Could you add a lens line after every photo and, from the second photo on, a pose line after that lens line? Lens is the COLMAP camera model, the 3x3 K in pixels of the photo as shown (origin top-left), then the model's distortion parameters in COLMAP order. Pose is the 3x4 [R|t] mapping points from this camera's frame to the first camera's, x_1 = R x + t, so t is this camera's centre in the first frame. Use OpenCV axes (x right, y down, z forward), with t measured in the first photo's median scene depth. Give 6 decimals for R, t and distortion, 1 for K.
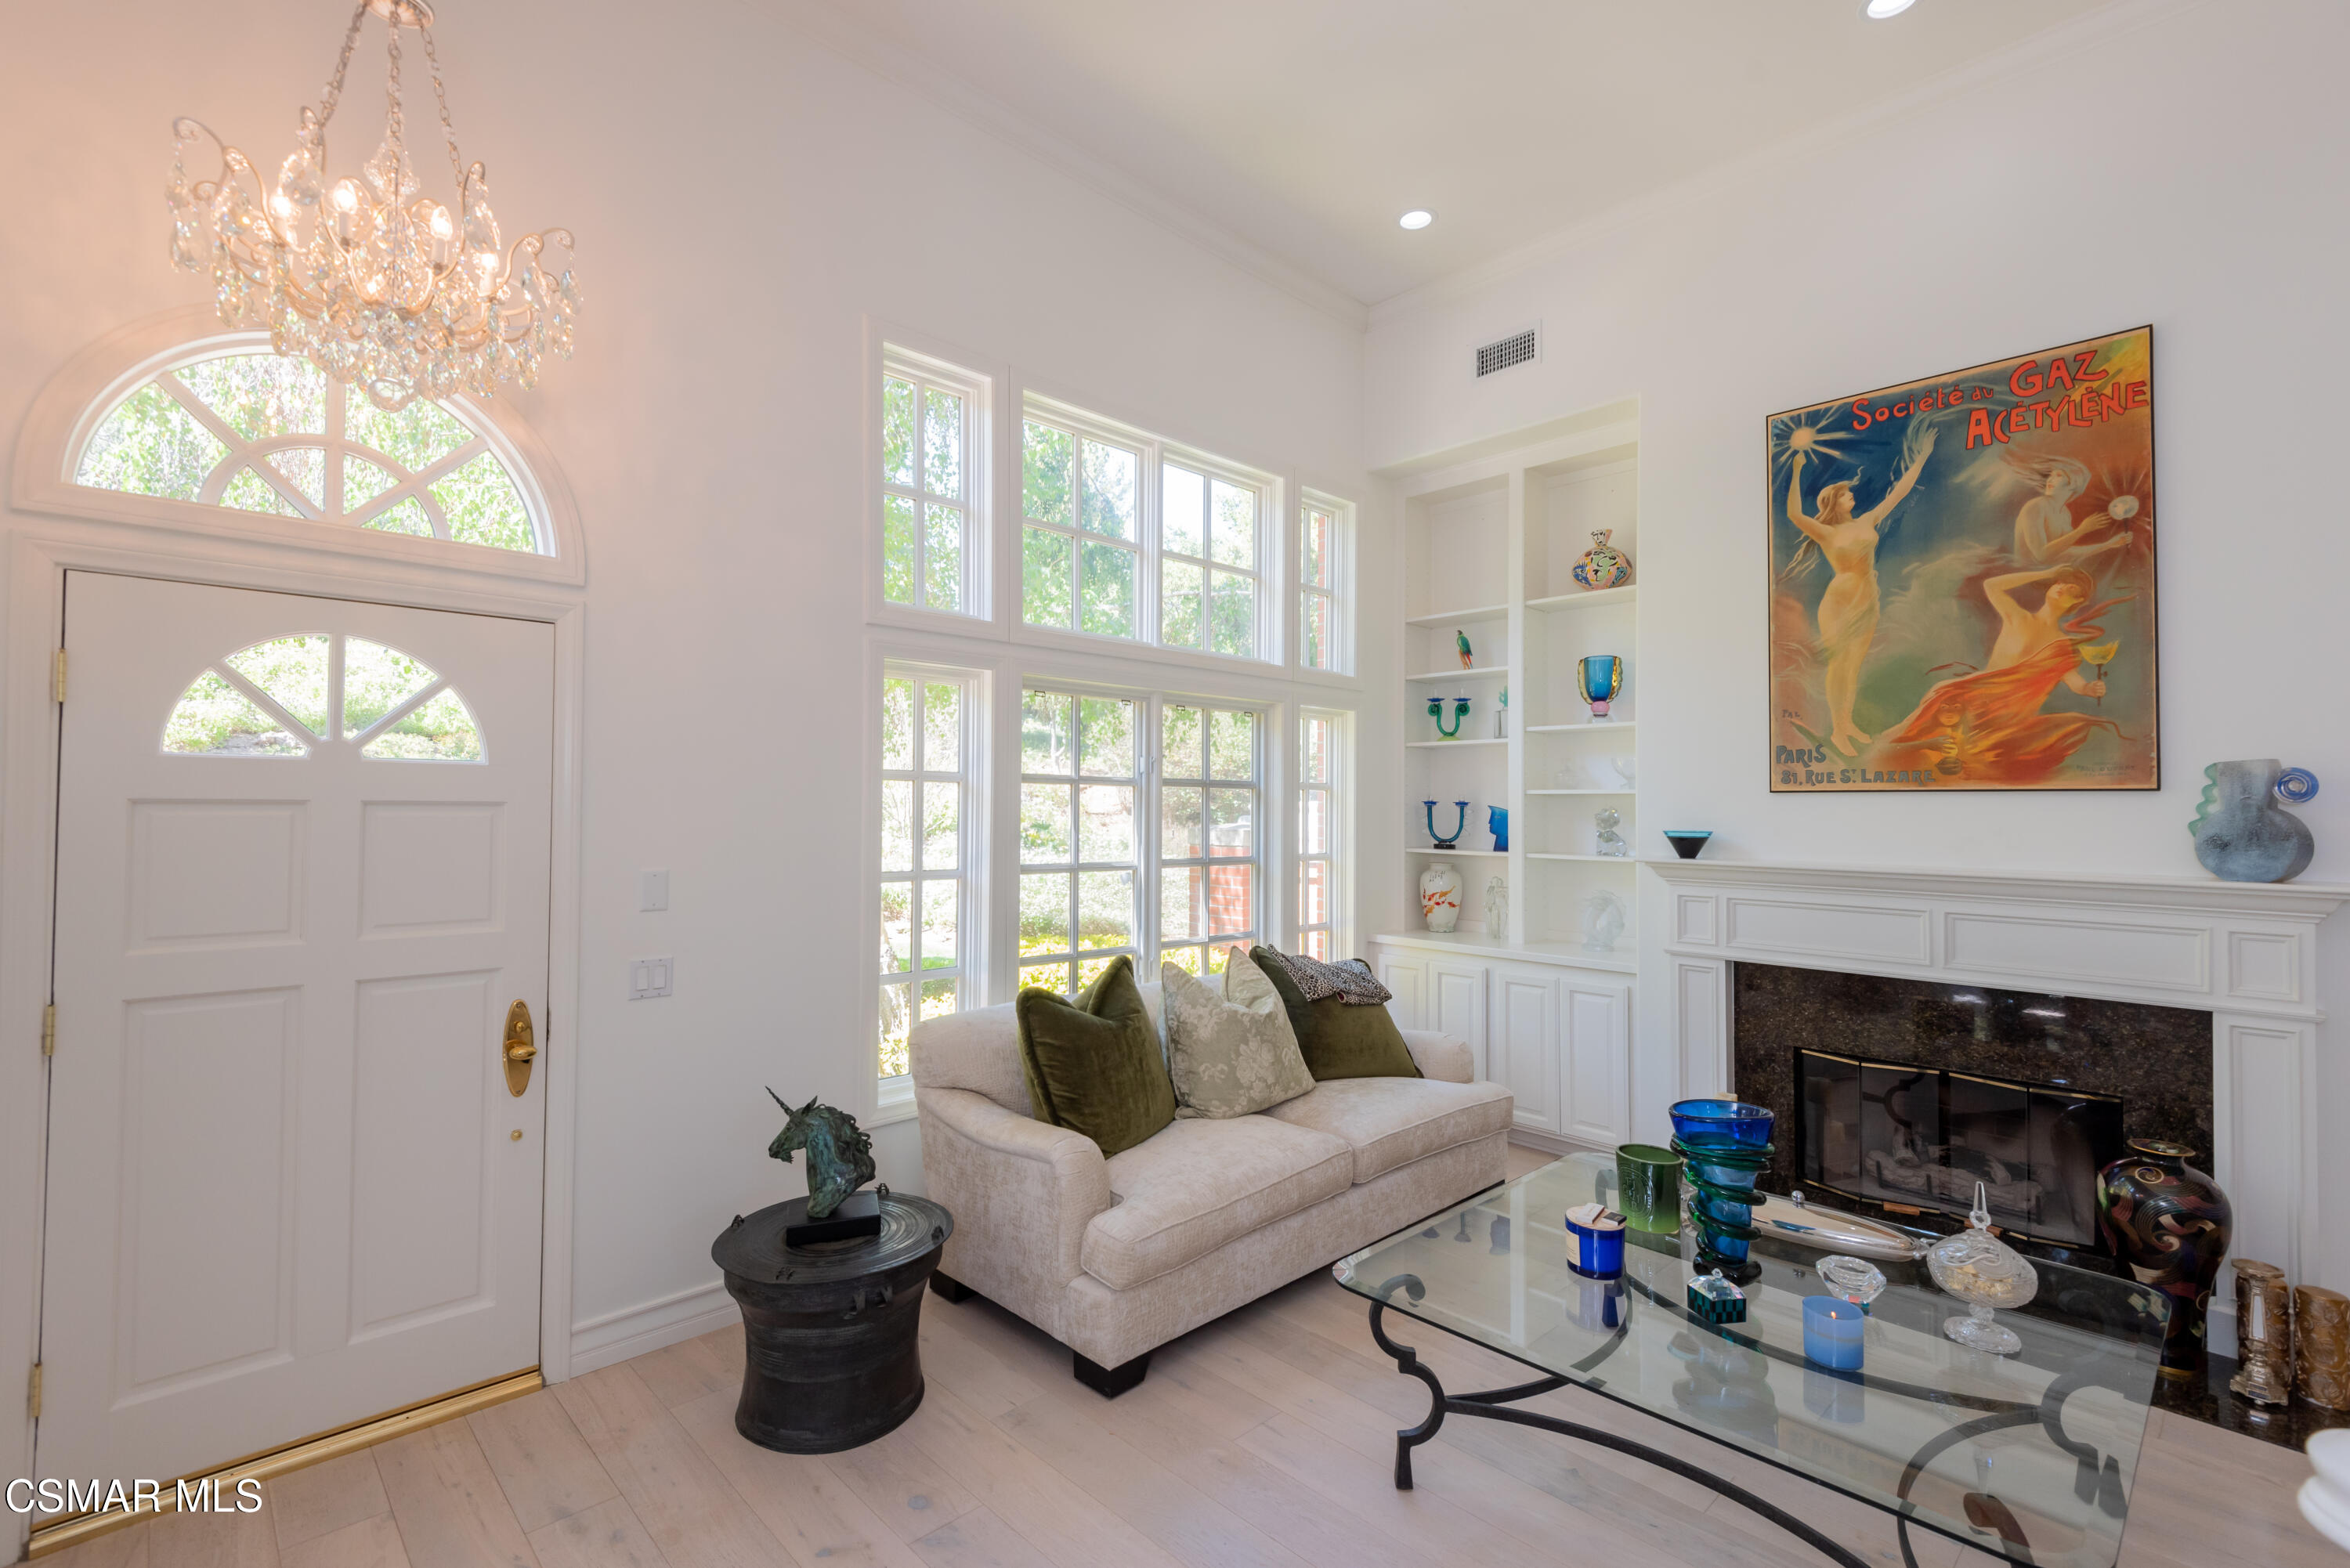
lens RADIAL K [[1070.0, 0, 1172.1], [0, 1070.0, 789.9], [0, 0, 1]] dist [0.041482, -0.028761]
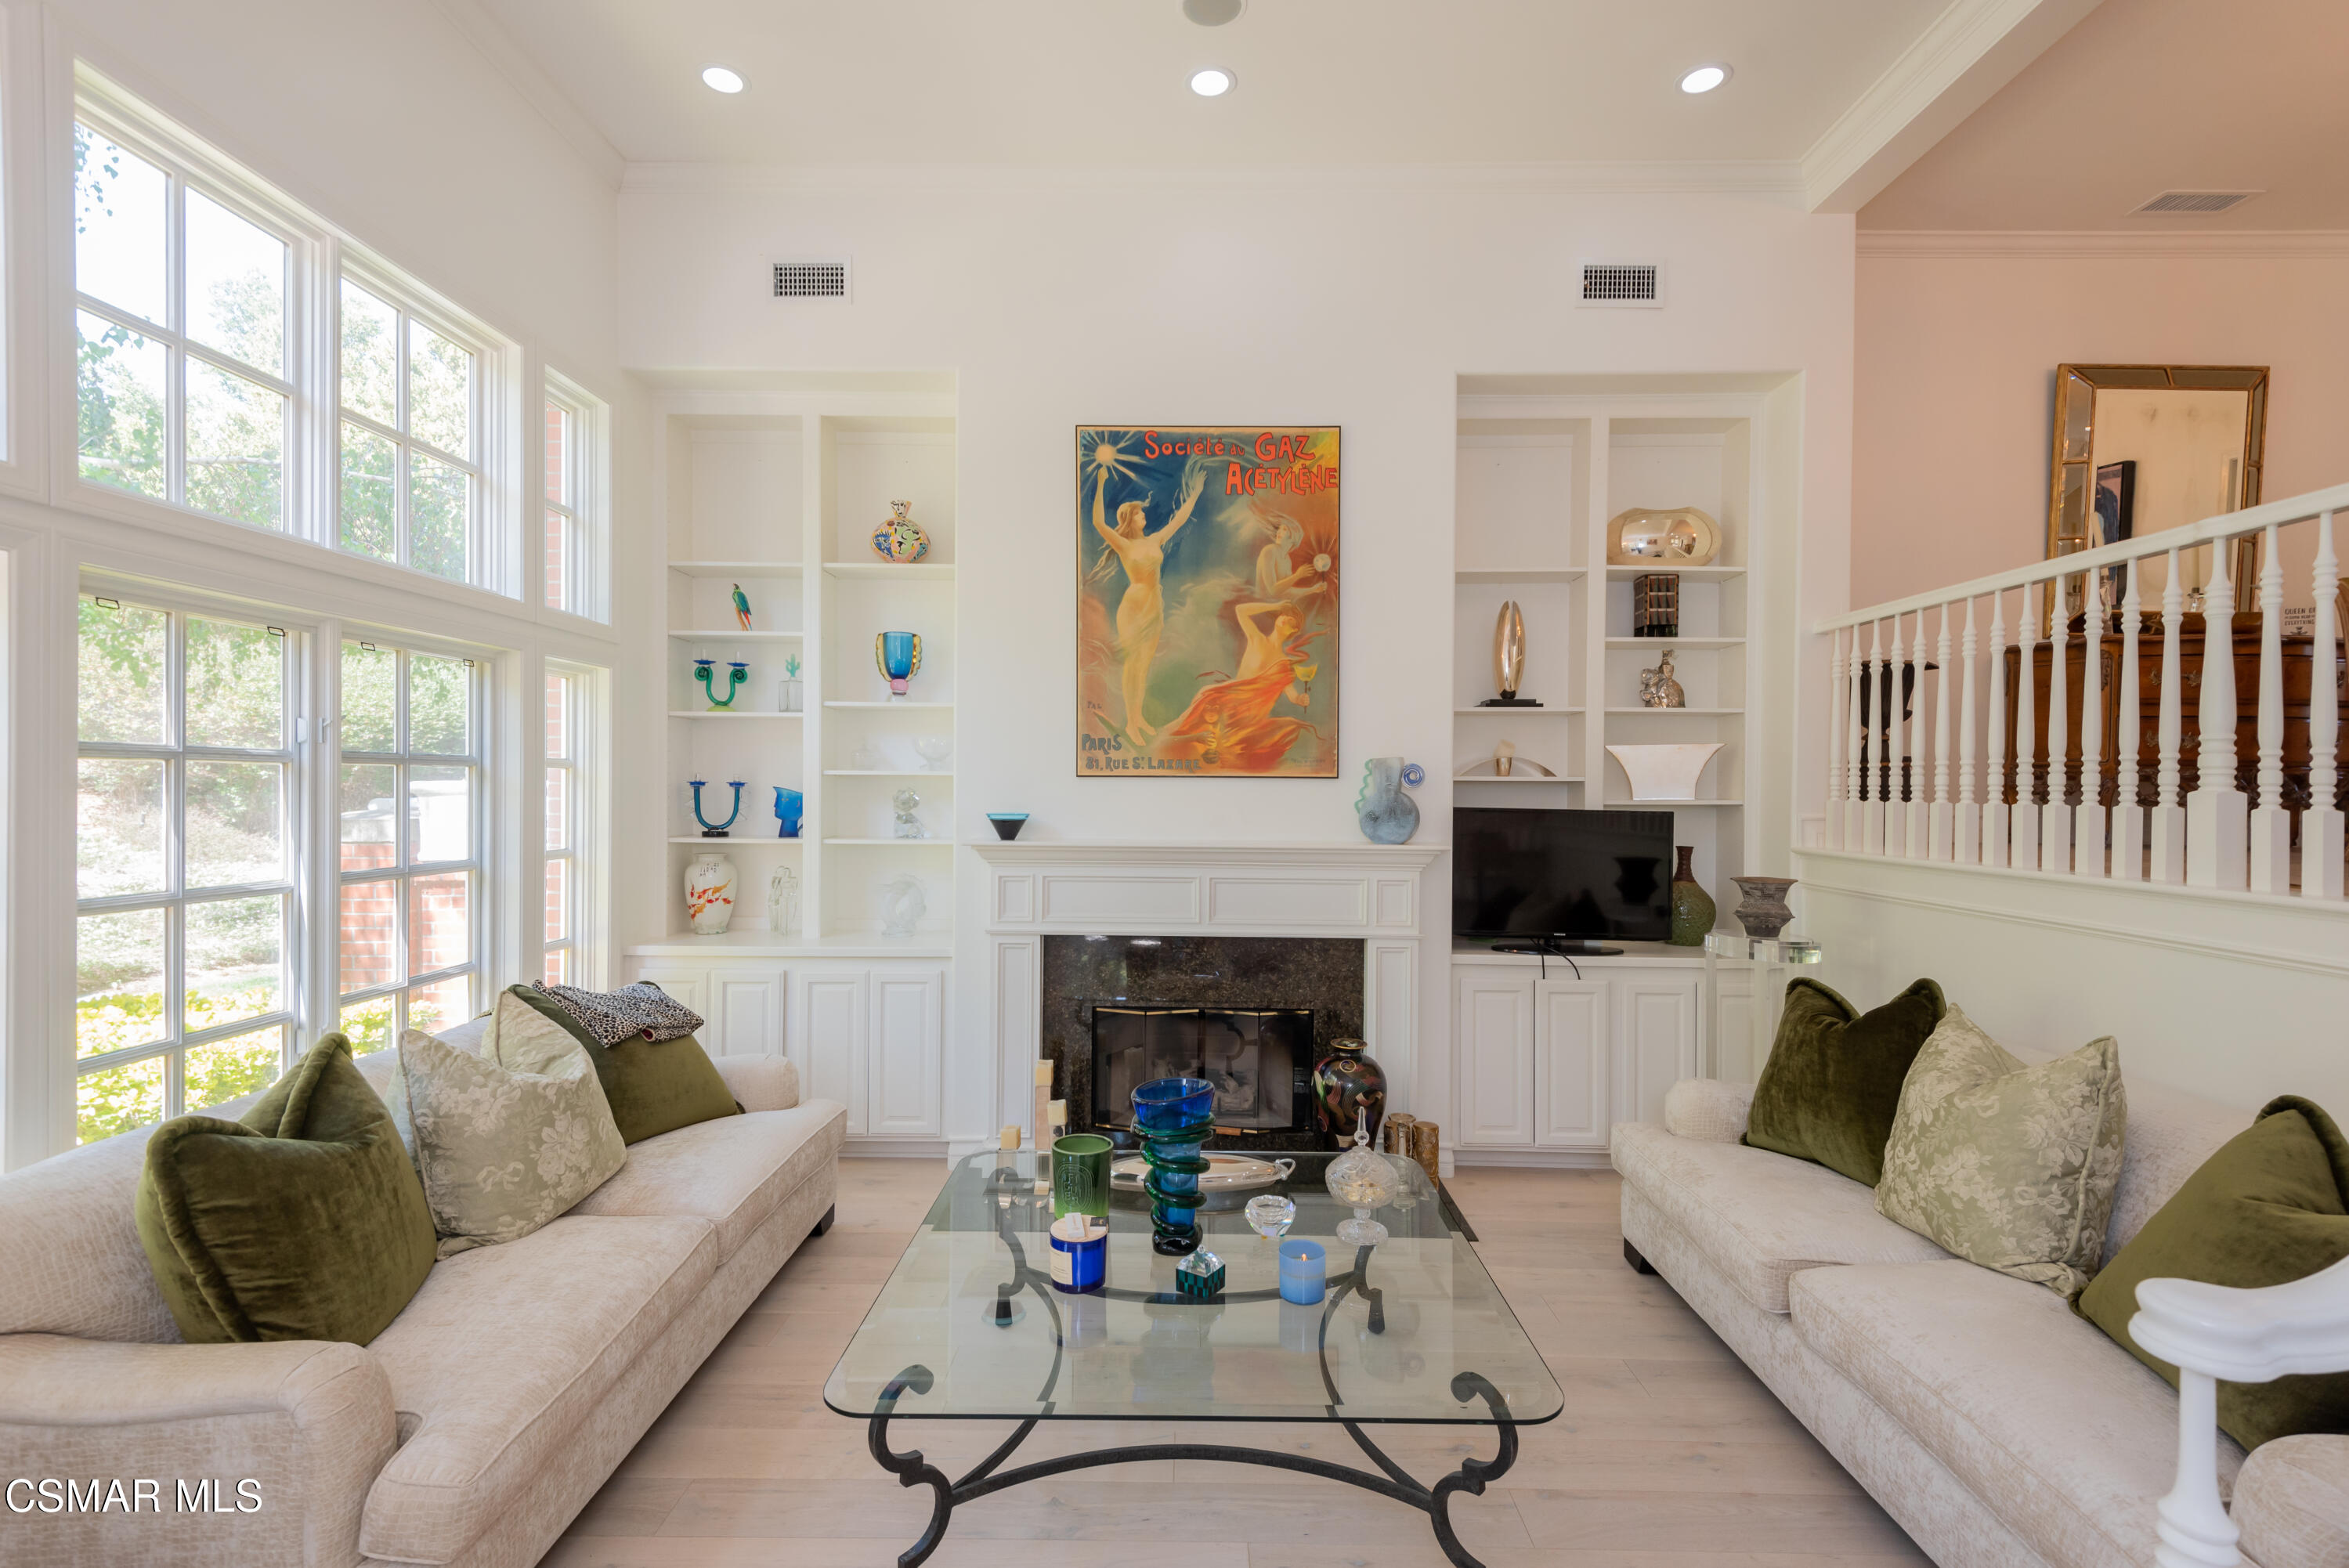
lens RADIAL K [[1069.6, 0, 1171.6], [0, 1069.6, 789.9], [0, 0, 1]] dist [0.041482, -0.028761]
pose [[0.692753, -0.008126, 0.721129, -0.163560], [-0.013968, 0.999598, 0.024682, -0.012971], [-0.721040, -0.027172, 0.692361, 0.196712]]
